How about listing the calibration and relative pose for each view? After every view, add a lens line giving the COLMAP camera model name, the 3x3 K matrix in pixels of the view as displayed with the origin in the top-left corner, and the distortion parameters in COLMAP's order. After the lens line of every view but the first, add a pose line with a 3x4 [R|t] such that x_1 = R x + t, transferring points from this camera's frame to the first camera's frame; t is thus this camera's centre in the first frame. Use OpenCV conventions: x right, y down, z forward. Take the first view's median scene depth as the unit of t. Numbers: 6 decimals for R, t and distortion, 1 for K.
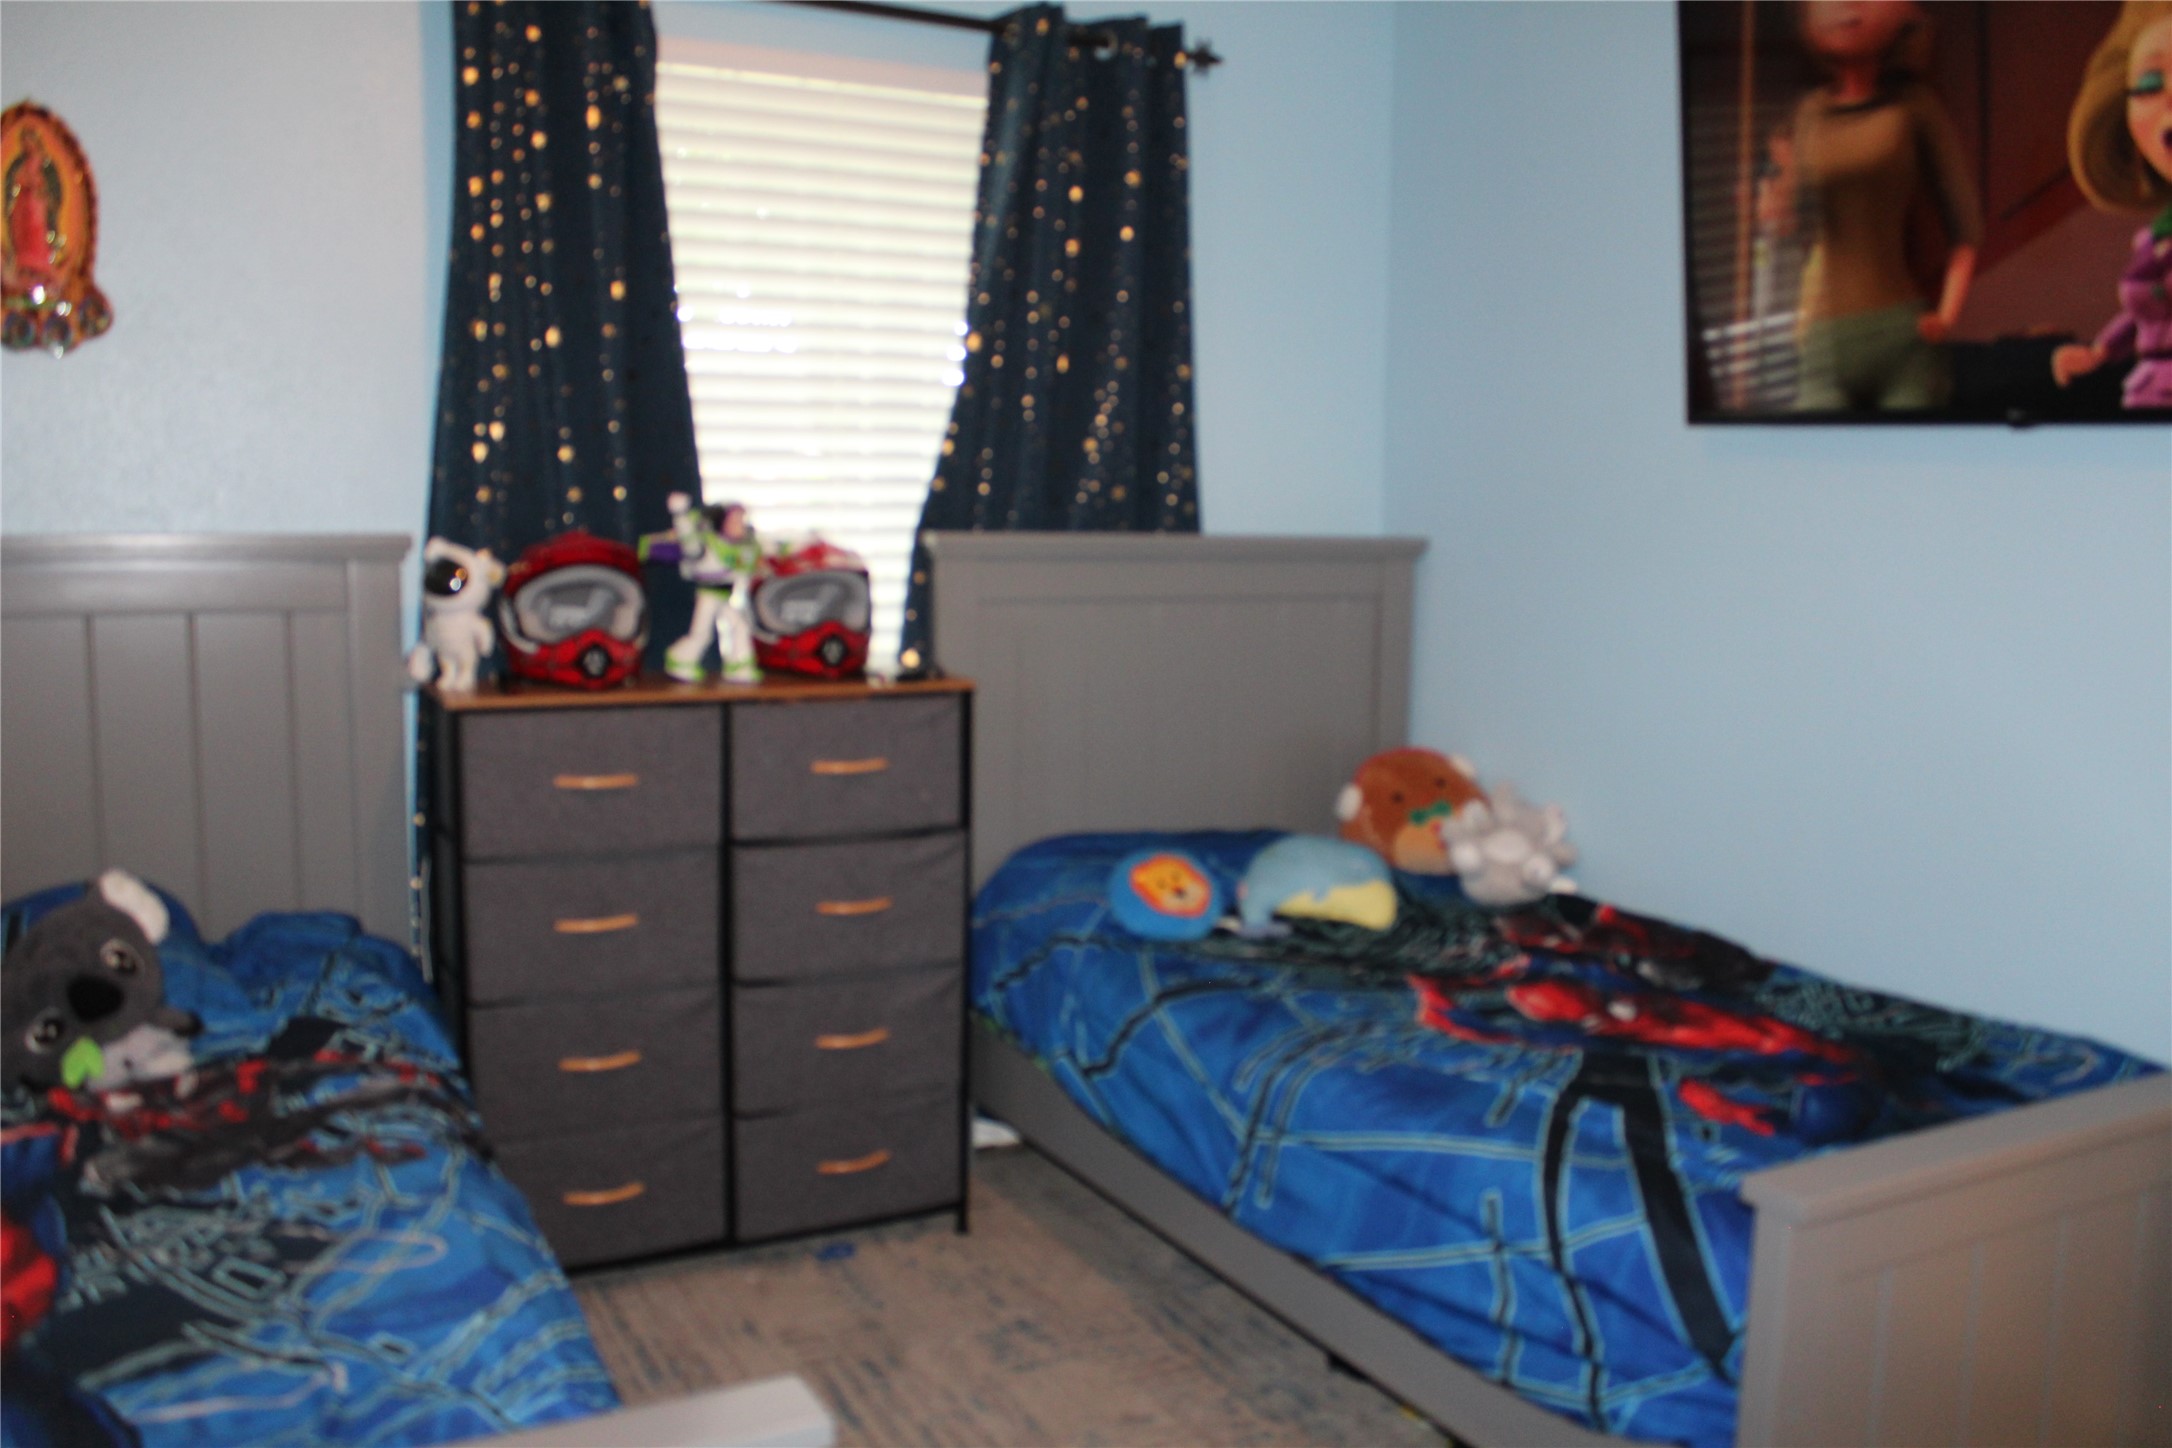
lens RADIAL K [[1885.6, 0, 1086.5], [0, 1885.6, 691.9], [0, 0, 1]] dist [-0.130625, 0.138032]
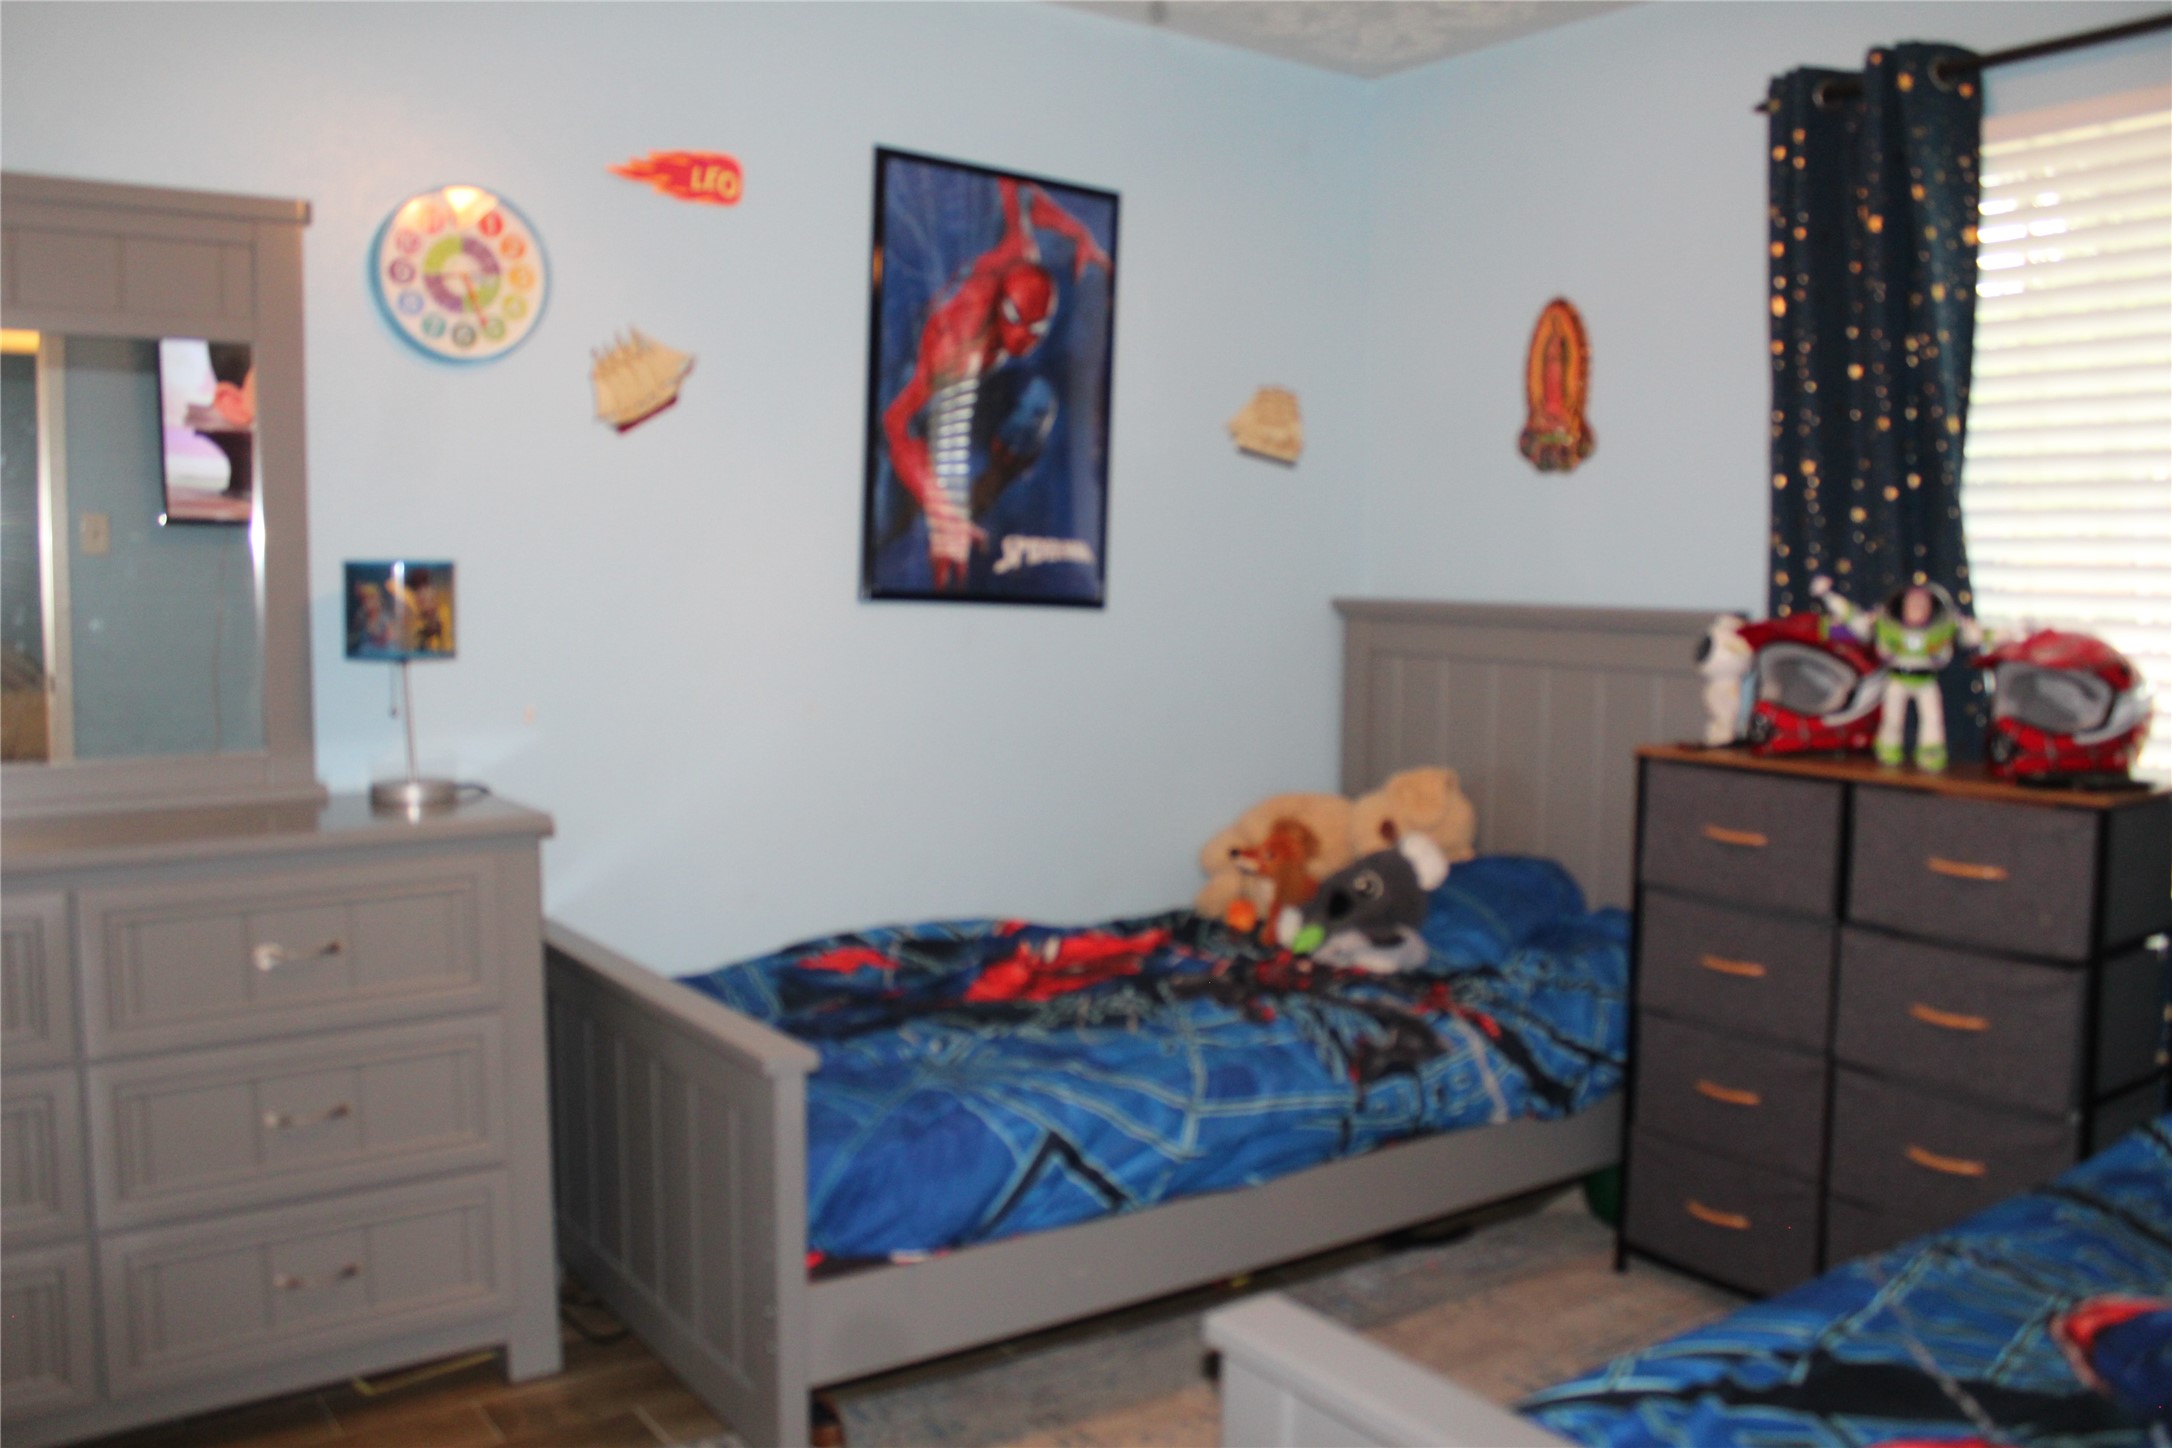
lens RADIAL K [[1885.6, 0, 1086.5], [0, 1885.6, 691.9], [0, 0, 1]] dist [-0.130625, 0.138032]
pose [[0.122720, 0.054993, -0.990917, 0.791754], [-0.119368, 0.992033, 0.040272, -0.035698], [0.985237, 0.113341, 0.128307, 0.483823]]
